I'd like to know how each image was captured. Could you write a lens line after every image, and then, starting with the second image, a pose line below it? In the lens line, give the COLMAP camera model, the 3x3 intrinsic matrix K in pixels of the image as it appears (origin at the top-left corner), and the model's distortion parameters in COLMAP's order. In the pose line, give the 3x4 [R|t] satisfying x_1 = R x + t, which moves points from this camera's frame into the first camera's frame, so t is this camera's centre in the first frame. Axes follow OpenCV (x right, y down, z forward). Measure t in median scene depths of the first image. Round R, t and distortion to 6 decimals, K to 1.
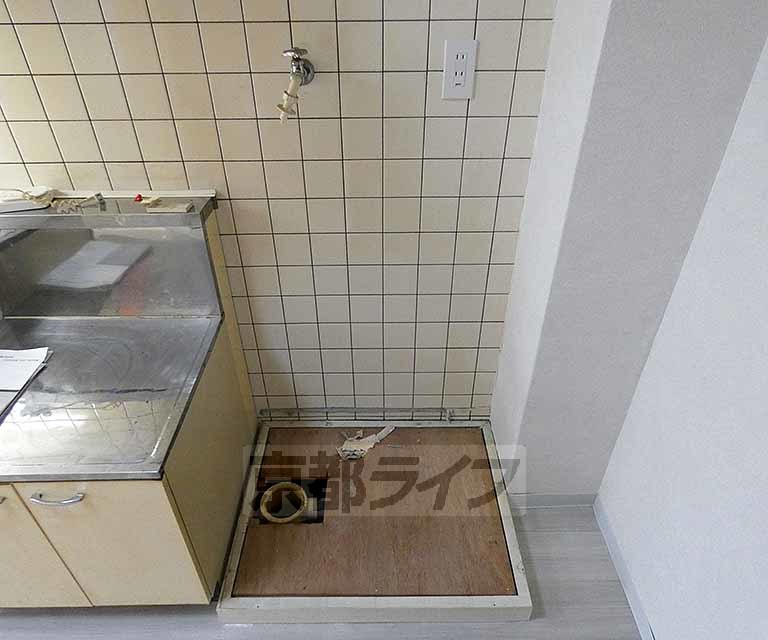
lens RADIAL K [[520.7, 0, 384.0], [0, 520.7, 320.0], [0, 0, 1]] dist [-0.000078, 0.002750]
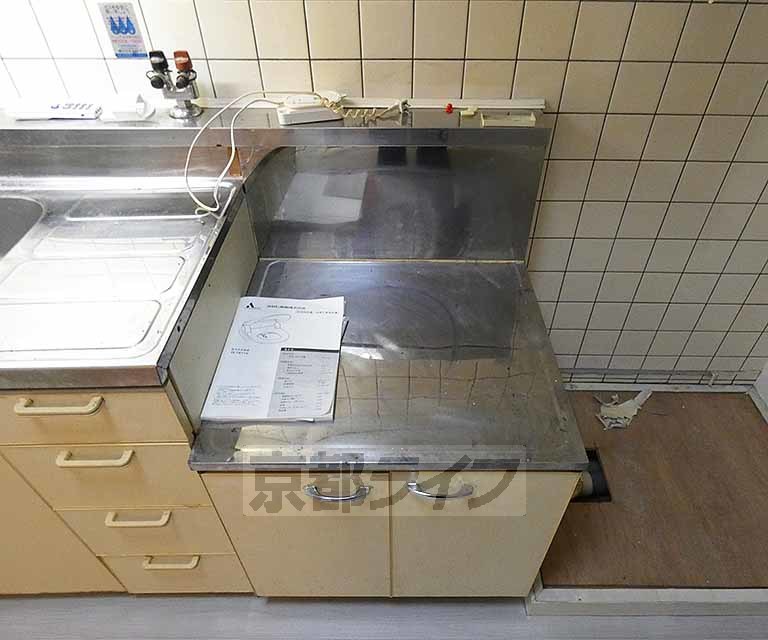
lens RADIAL K [[508.7, 0, 384.0], [0, 508.7, 320.0], [0, 0, 1]] dist [0.006652, 0.000931]
pose [[0.999859, 0.015020, 0.007544, -0.453715], [-0.015684, 0.995119, 0.097430, 0.008408], [-0.006044, -0.097534, 0.995214, 0.159056]]
